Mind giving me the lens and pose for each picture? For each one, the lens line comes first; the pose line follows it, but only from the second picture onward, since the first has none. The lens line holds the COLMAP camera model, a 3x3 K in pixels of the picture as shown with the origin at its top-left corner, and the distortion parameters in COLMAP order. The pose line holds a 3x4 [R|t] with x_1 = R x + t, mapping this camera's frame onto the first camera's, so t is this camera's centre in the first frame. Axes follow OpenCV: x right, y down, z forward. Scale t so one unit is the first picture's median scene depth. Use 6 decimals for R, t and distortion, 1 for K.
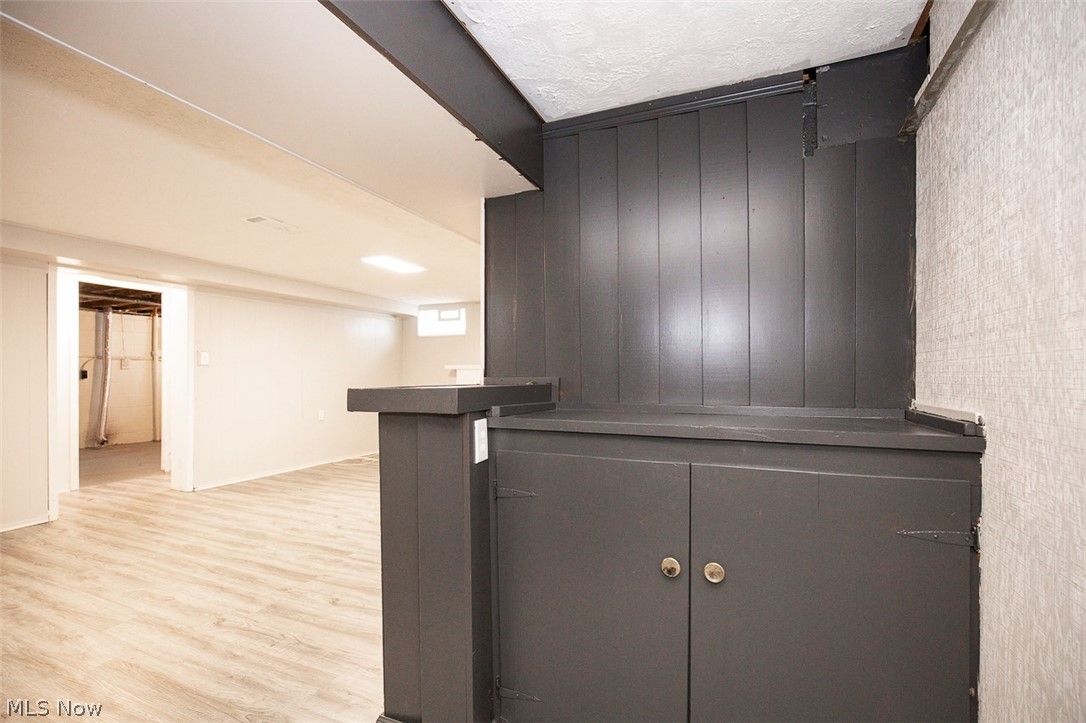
lens RADIAL K [[497.7, 0, 540.3], [0, 497.7, 372.8], [0, 0, 1]] dist [-0.009478, 0.002329]
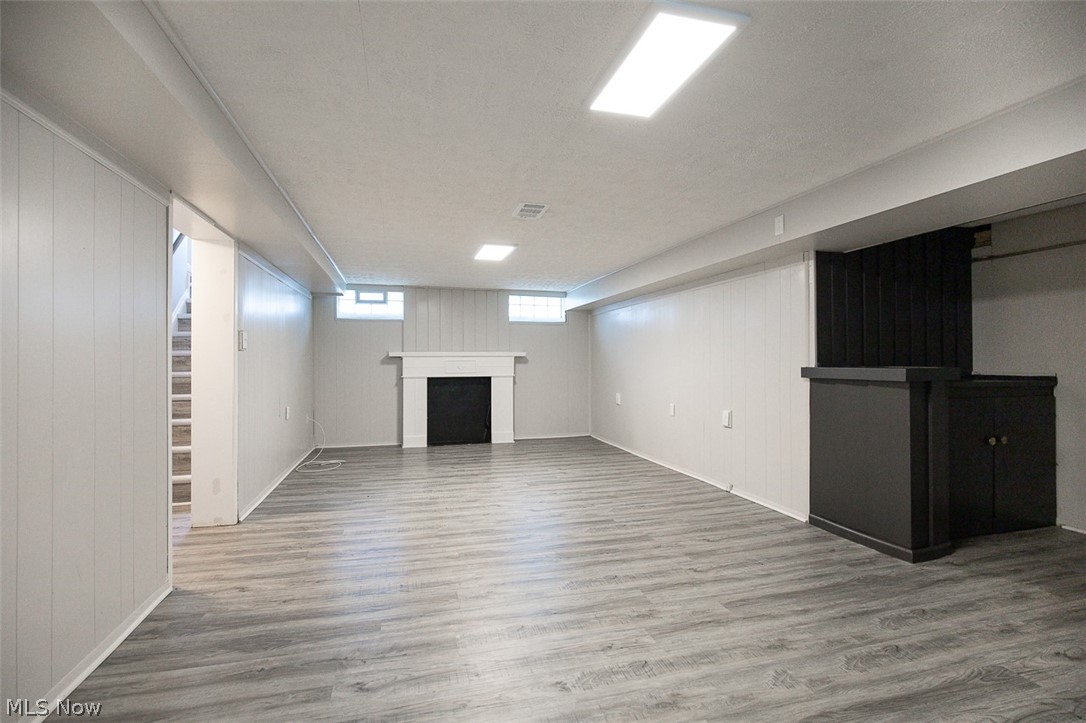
lens RADIAL K [[497.7, 0, 541.6], [0, 497.7, 356.4], [0, 0, 1]] dist [-0.009478, 0.002329]
pose [[0.771687, 0.006205, 0.635972, -1.221177], [-0.001142, 0.999964, -0.008371, 0.000490], [-0.636002, 0.005734, 0.771666, 0.225368]]
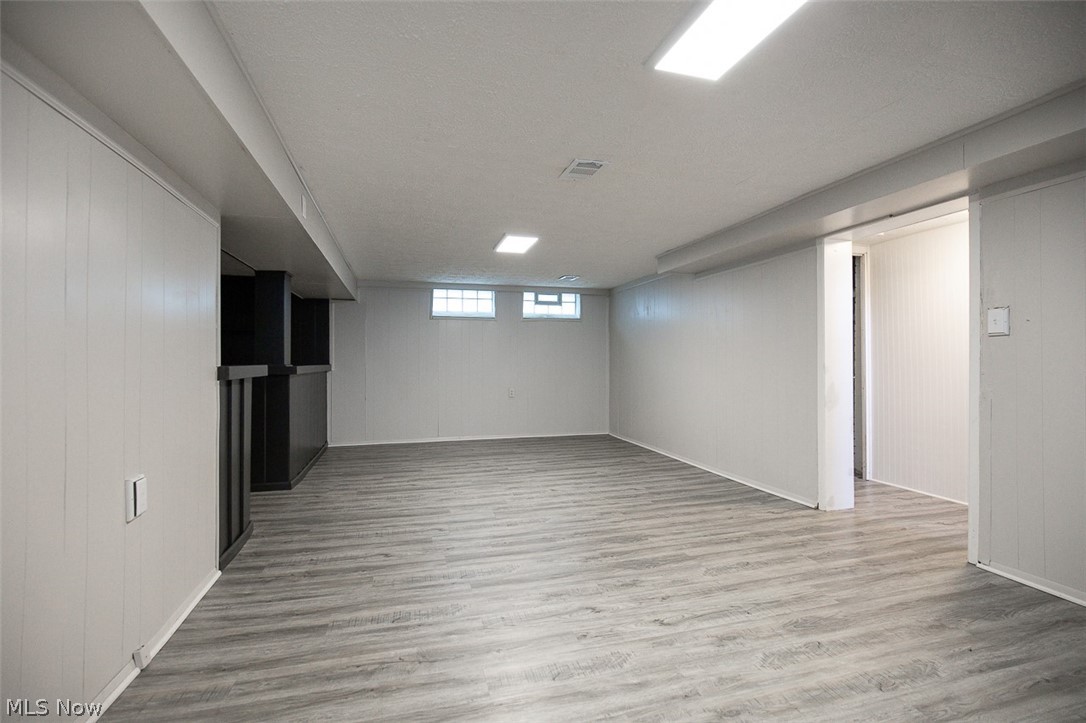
lens RADIAL K [[497.7, 0, 541.9], [0, 497.7, 359.9], [0, 0, 1]] dist [-0.009478, 0.002329]
pose [[-0.772914, 0.007084, -0.634471, 0.027046], [0.010278, 0.999946, -0.001356, 0.010487], [0.634427, -0.007569, -0.772946, 1.664198]]
